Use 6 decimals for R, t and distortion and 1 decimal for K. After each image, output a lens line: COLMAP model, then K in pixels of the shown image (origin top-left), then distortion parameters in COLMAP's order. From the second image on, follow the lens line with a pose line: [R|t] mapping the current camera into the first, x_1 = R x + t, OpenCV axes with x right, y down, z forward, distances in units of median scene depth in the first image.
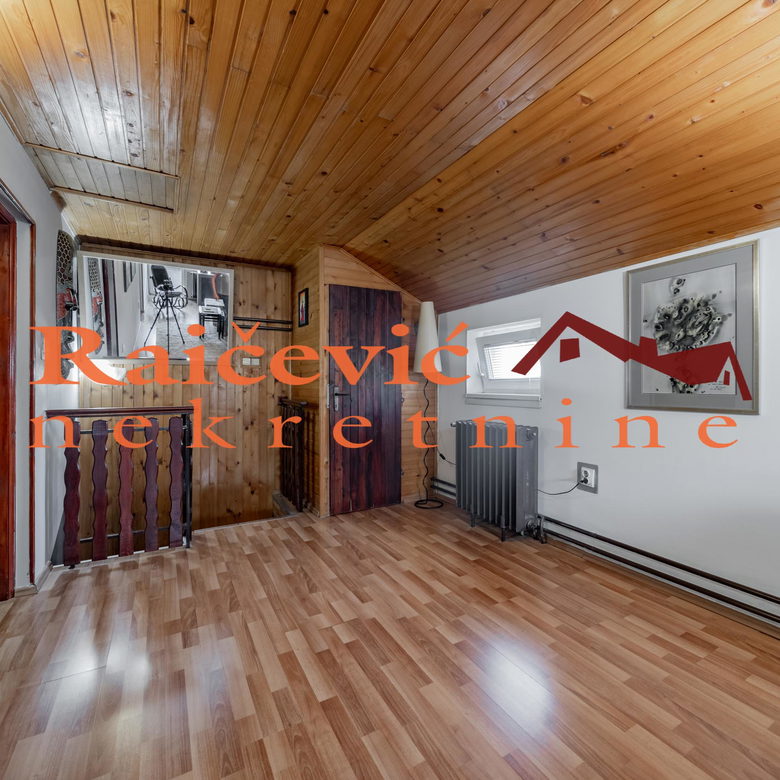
lens RADIAL K [[411.1, 0, 390.1], [0, 411.1, 386.1], [0, 0, 1]] dist [-0.003734, -0.001049]
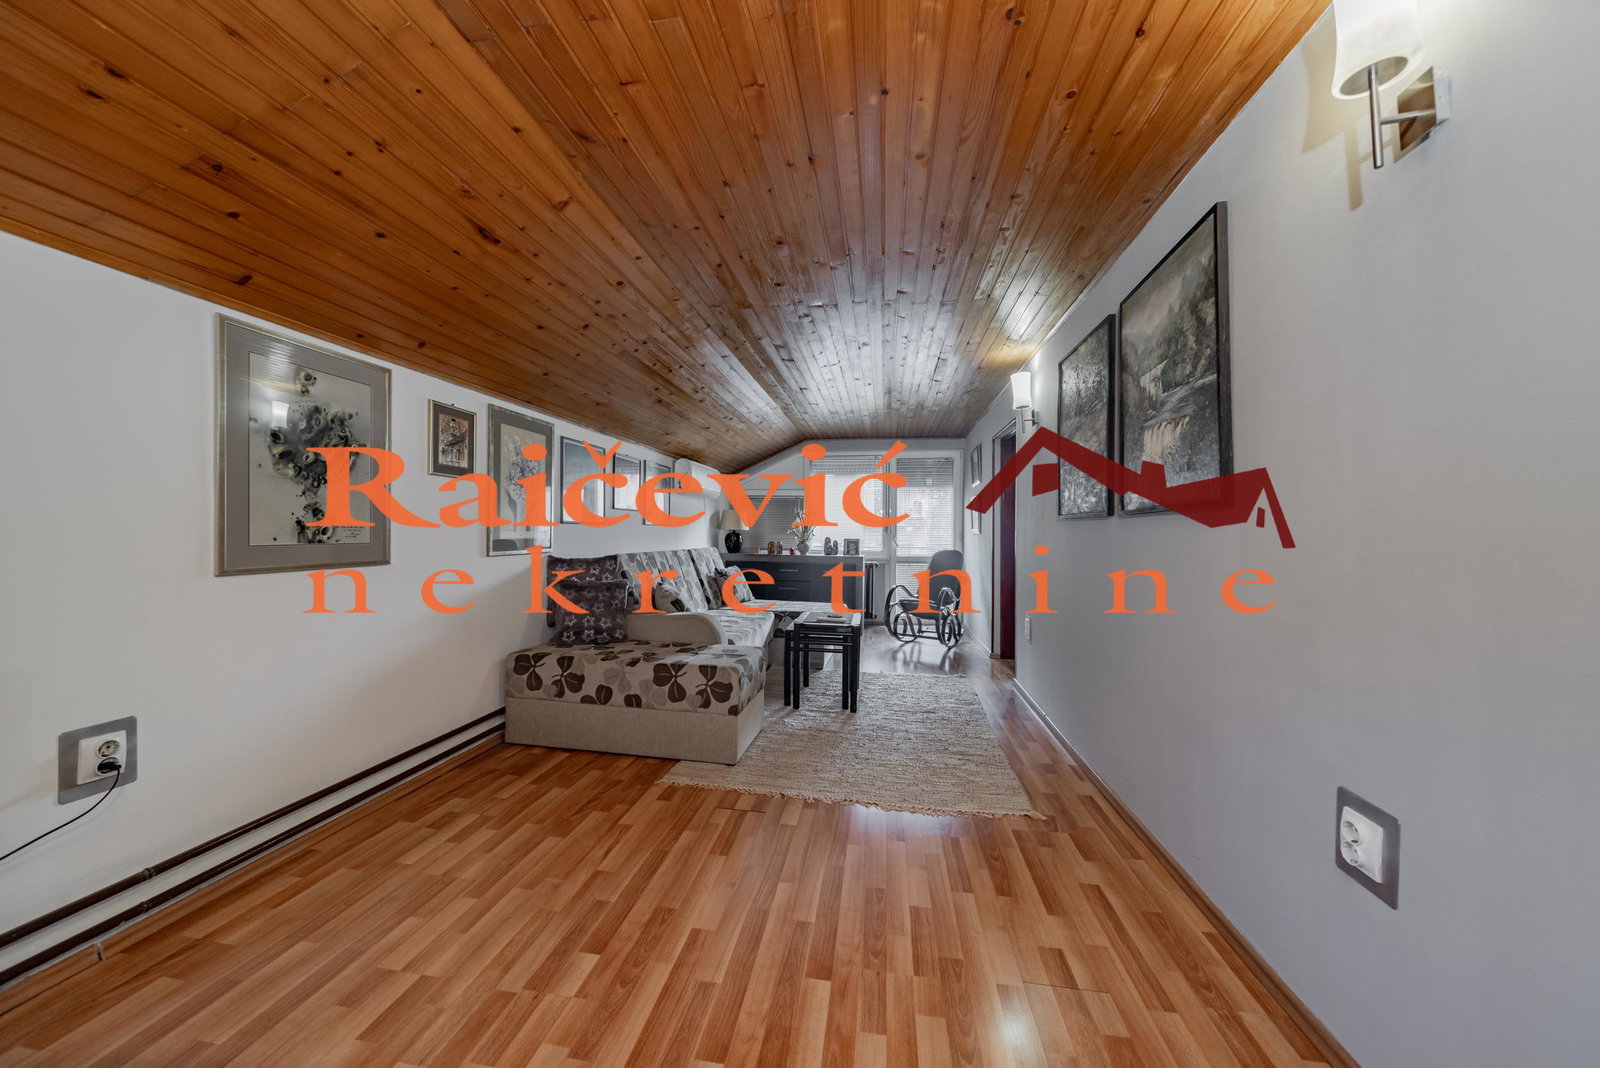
lens RADIAL K [[558.8, 0, 798.2], [0, 558.8, 533.0], [0, 0, 1]] dist [0.001521, -0.000636]
pose [[-0.788802, -0.007640, 0.614599, -0.553113], [-0.003096, 0.999959, 0.008457, -0.011202], [-0.614639, 0.004768, -0.788794, 1.383601]]
